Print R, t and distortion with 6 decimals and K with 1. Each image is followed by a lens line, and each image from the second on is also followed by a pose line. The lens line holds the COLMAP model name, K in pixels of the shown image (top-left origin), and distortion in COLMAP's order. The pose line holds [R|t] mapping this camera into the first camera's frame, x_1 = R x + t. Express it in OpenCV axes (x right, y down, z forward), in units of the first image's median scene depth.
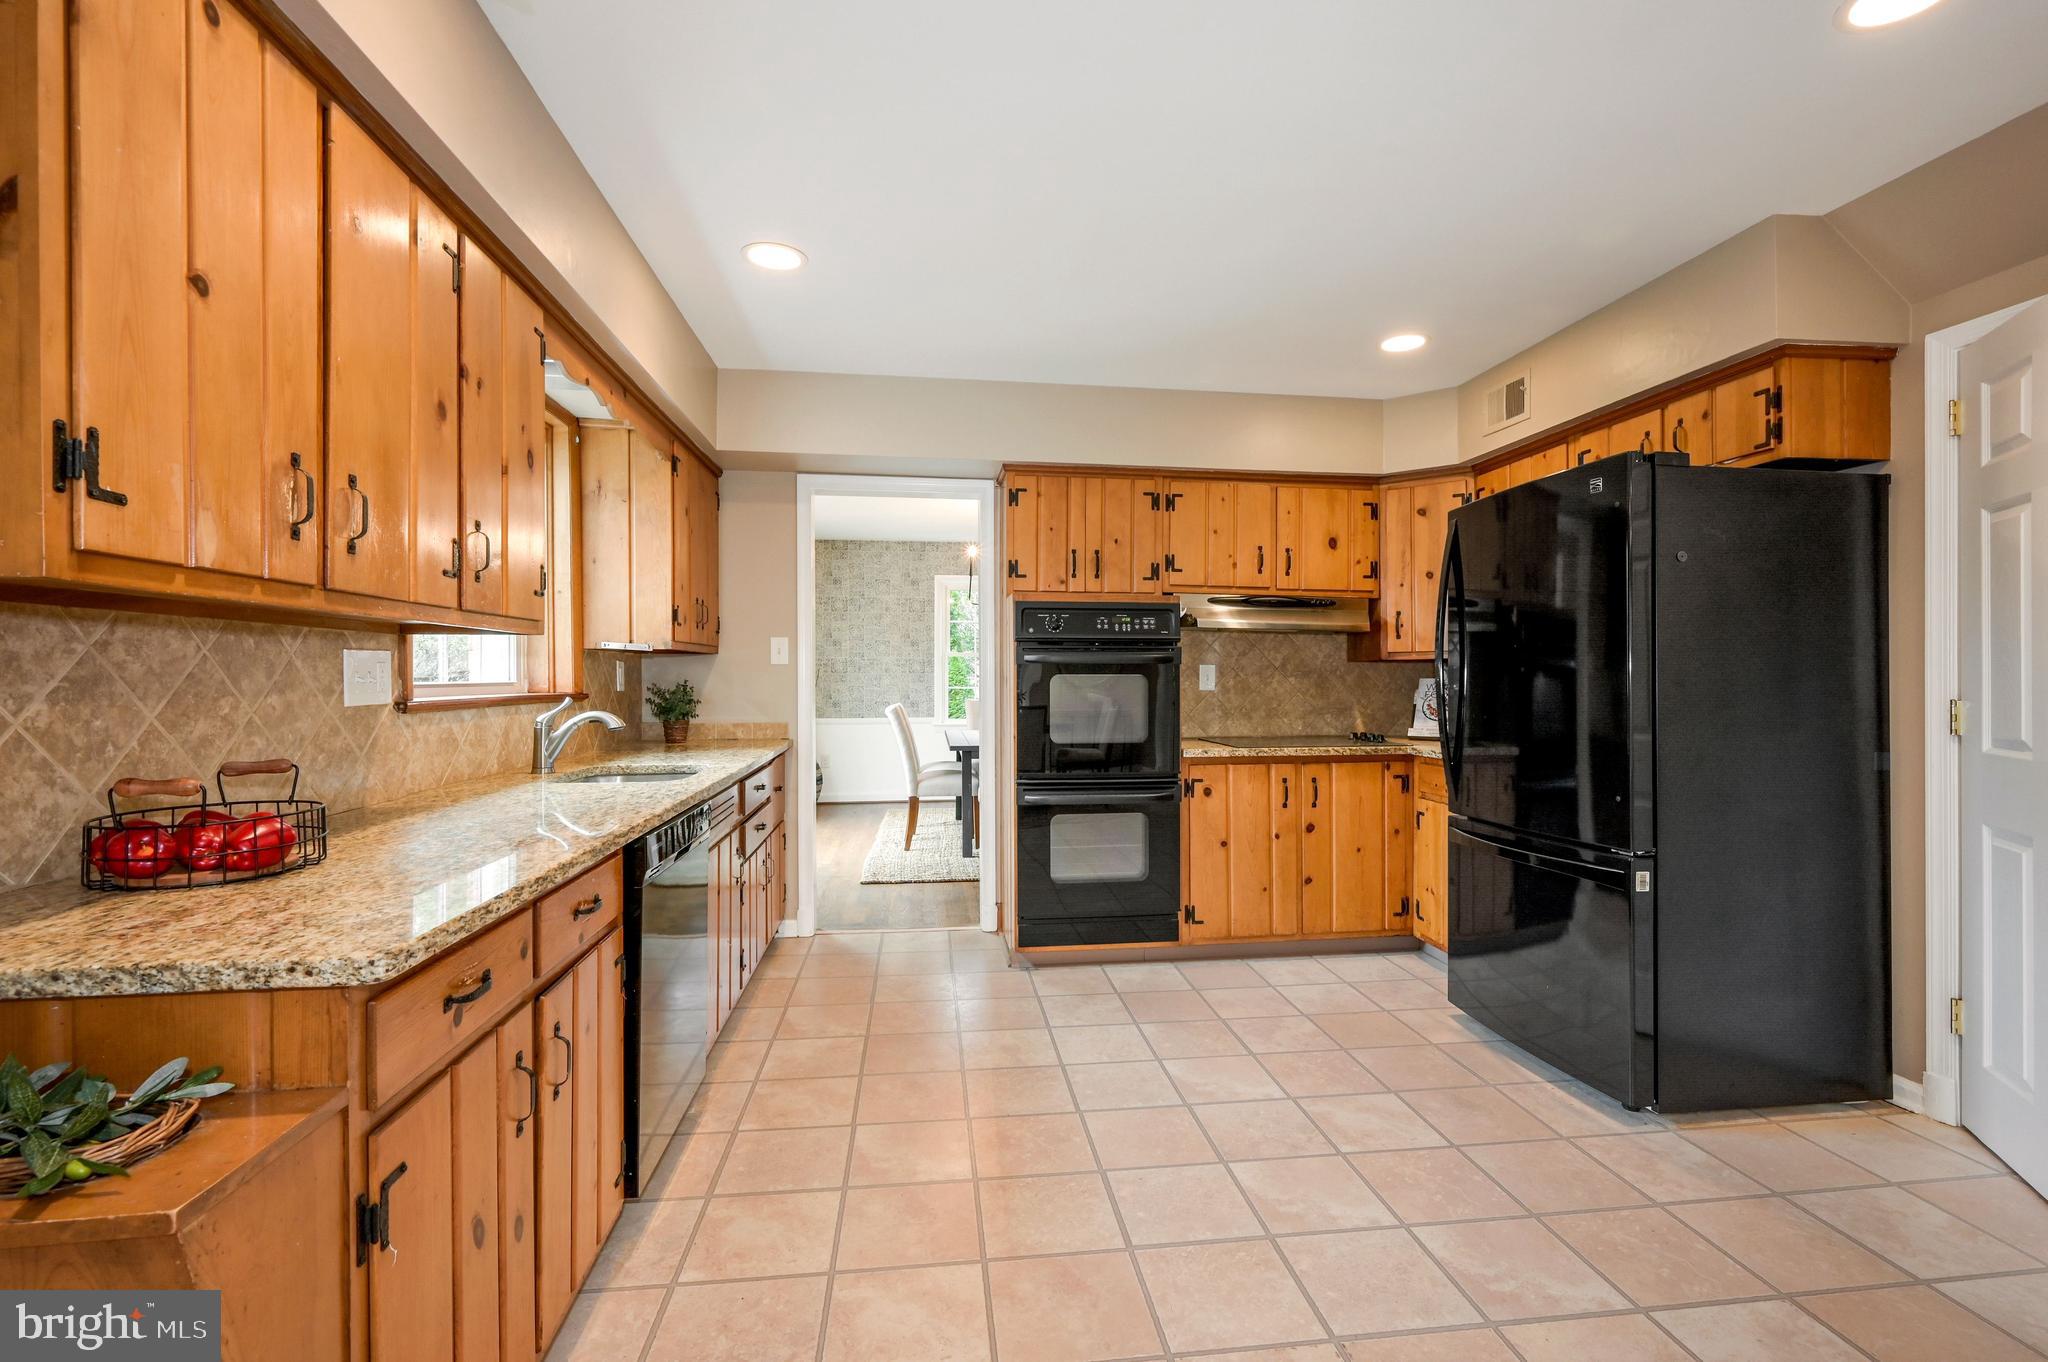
lens RADIAL K [[914.3, 0, 1037.8], [0, 914.3, 677.6], [0, 0, 1]] dist [-0.002620, -0.000279]
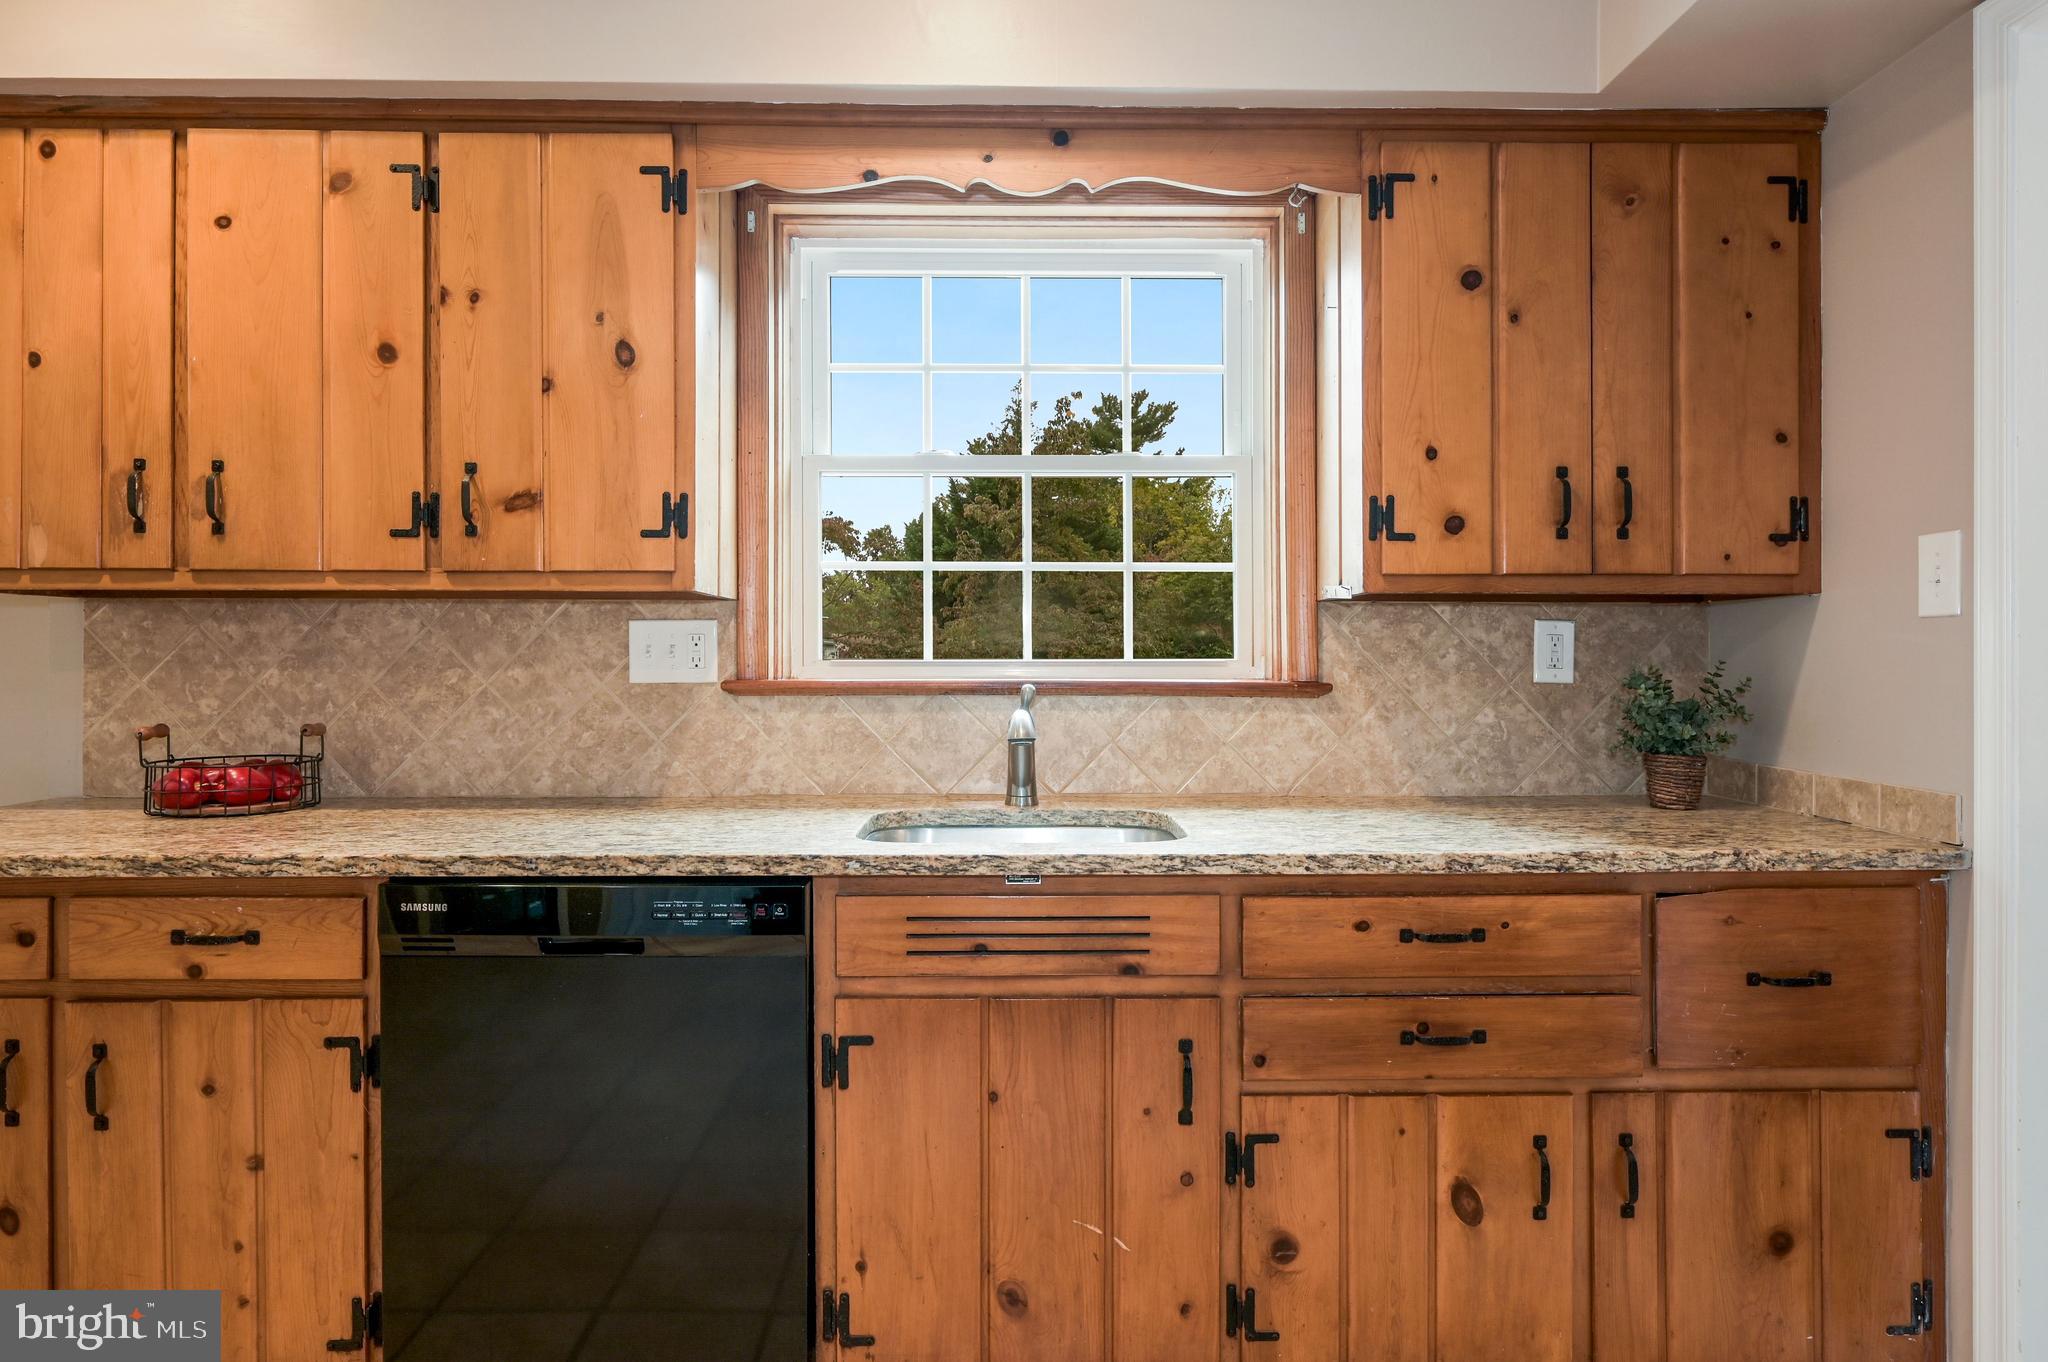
lens RADIAL K [[1216.5, 0, 1025.1], [0, 1216.5, 669.1], [0, 0, 1]] dist [-0.003594, -0.001984]
pose [[-0.114657, 0.010259, -0.993352, 0.212854], [-0.003430, 0.999937, 0.010723, 0.001620], [0.993399, 0.004637, -0.114615, 0.800490]]
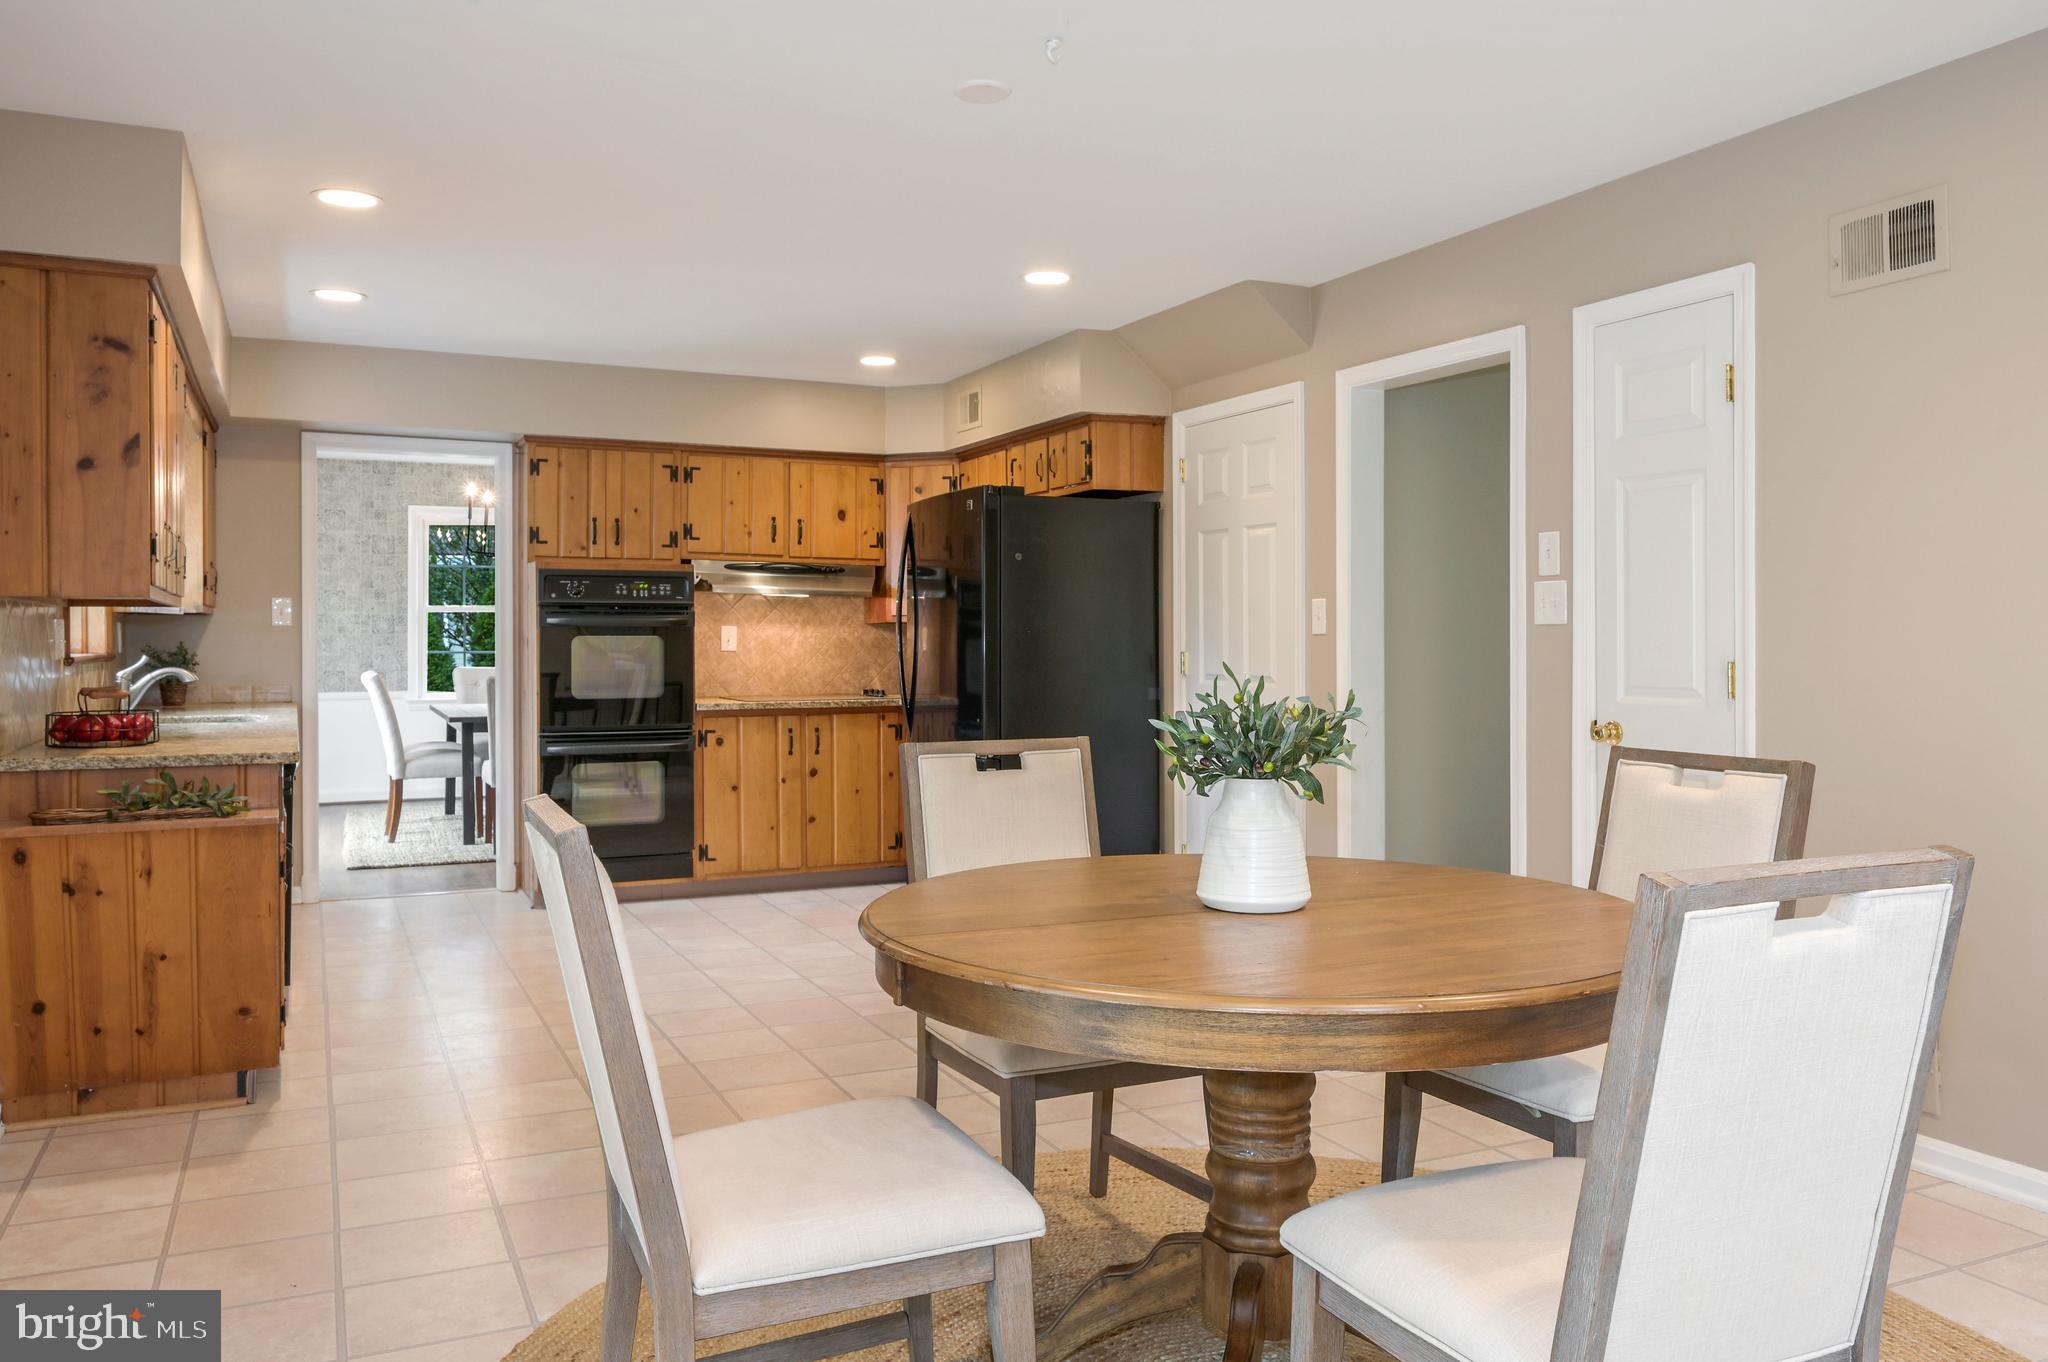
lens RADIAL K [[1553.7, 0, 1036.3], [0, 1553.7, 636.5], [0, 0, 1]] dist [0.001429, 0.000749]
pose [[0.951607, -0.000565, 0.307317, -0.028140], [0.001133, 0.999998, -0.001668, 0.000944], [-0.307315, 0.001935, 0.951606, -0.914412]]
